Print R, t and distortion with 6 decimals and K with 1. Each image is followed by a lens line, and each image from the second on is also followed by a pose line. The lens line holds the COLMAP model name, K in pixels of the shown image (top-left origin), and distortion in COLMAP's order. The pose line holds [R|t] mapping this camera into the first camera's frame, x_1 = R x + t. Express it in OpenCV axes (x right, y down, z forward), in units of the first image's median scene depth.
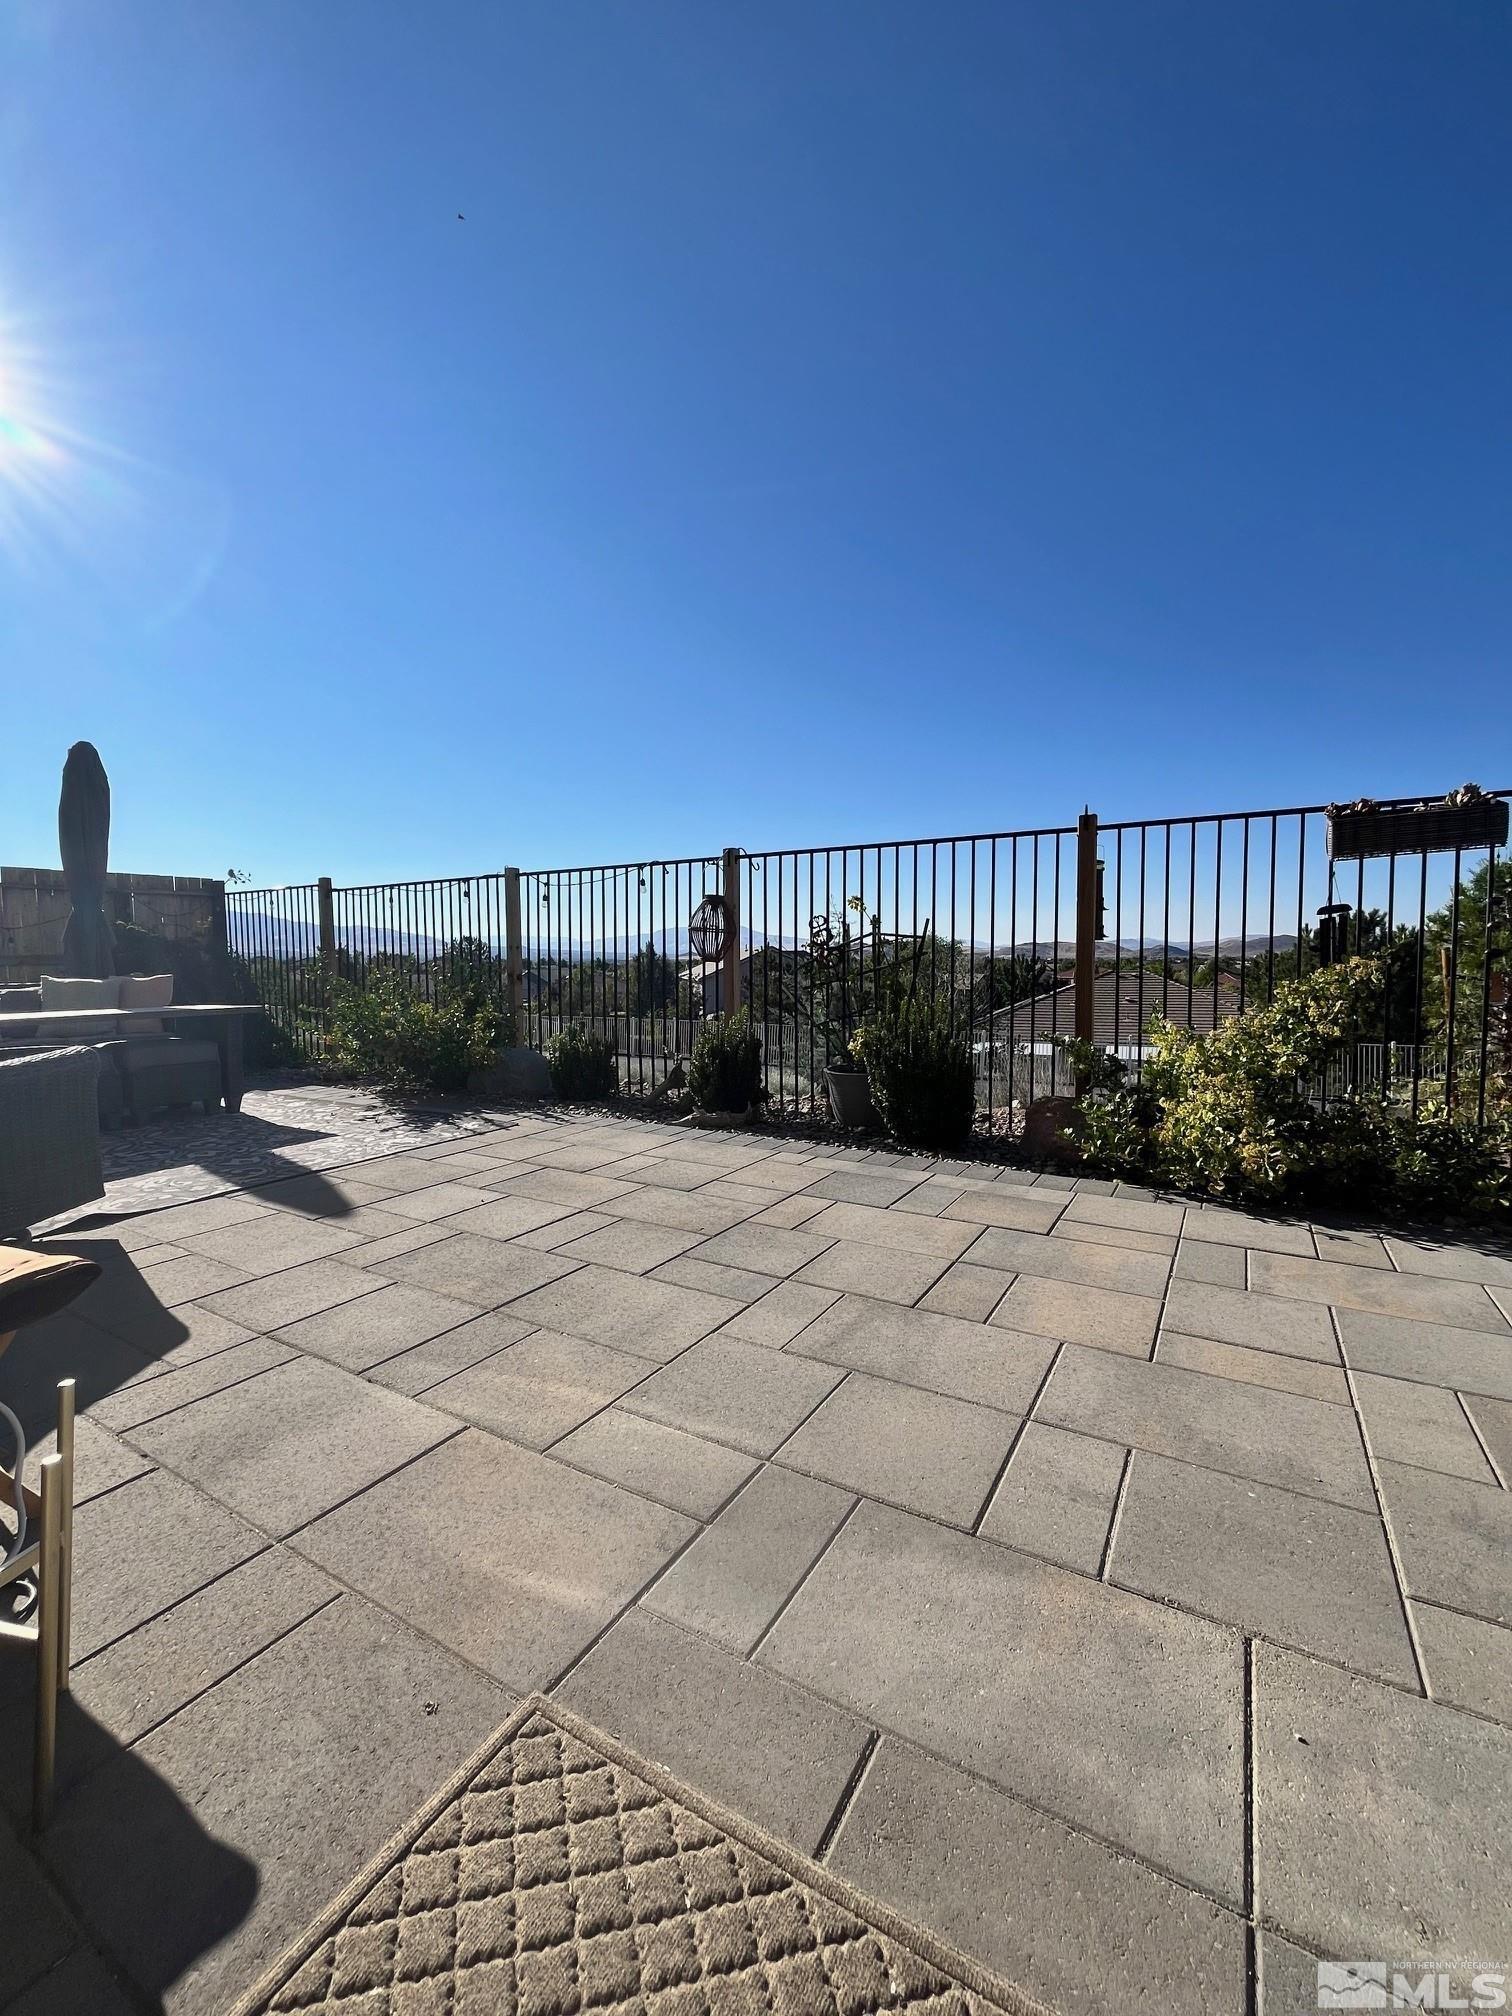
lens RADIAL K [[810.5, 0, 756.0], [0, 810.5, 1008.0], [0, 0, 1]] dist [-0.000443, -0.000035]
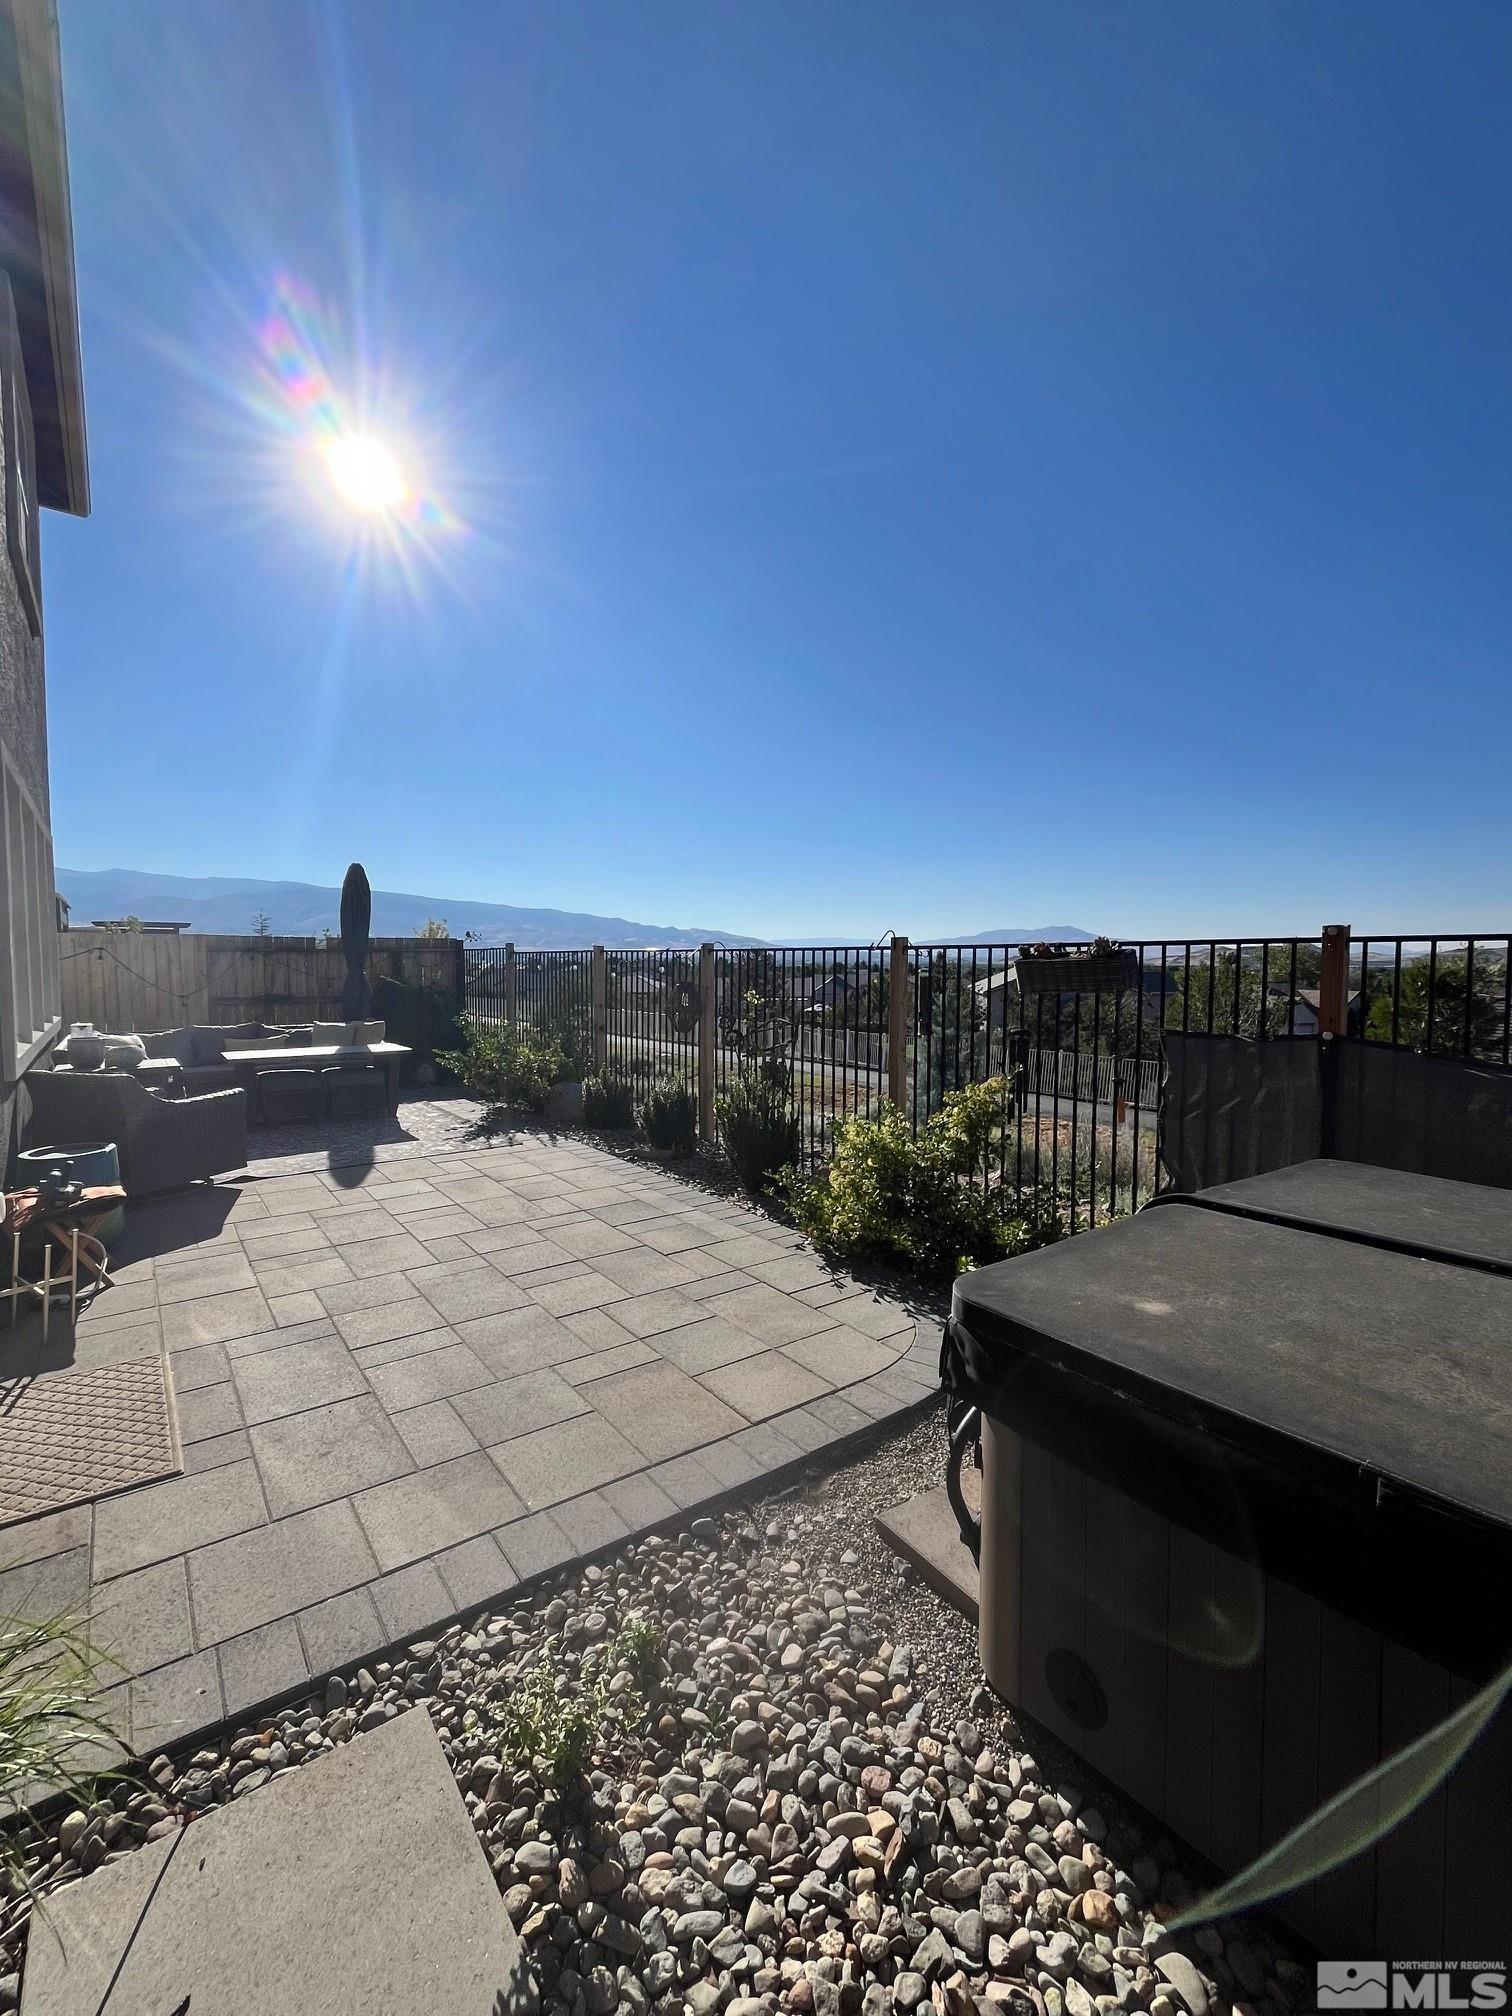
lens RADIAL K [[842.4, 0, 756.0], [0, 842.4, 1008.0], [0, 0, 1]] dist [-0.002016, -0.000300]
pose [[0.924369, 0.030219, -0.380302, 1.085394], [-0.031771, 0.999493, 0.002196, -0.191844], [0.380175, 0.010052, 0.924860, -0.402873]]
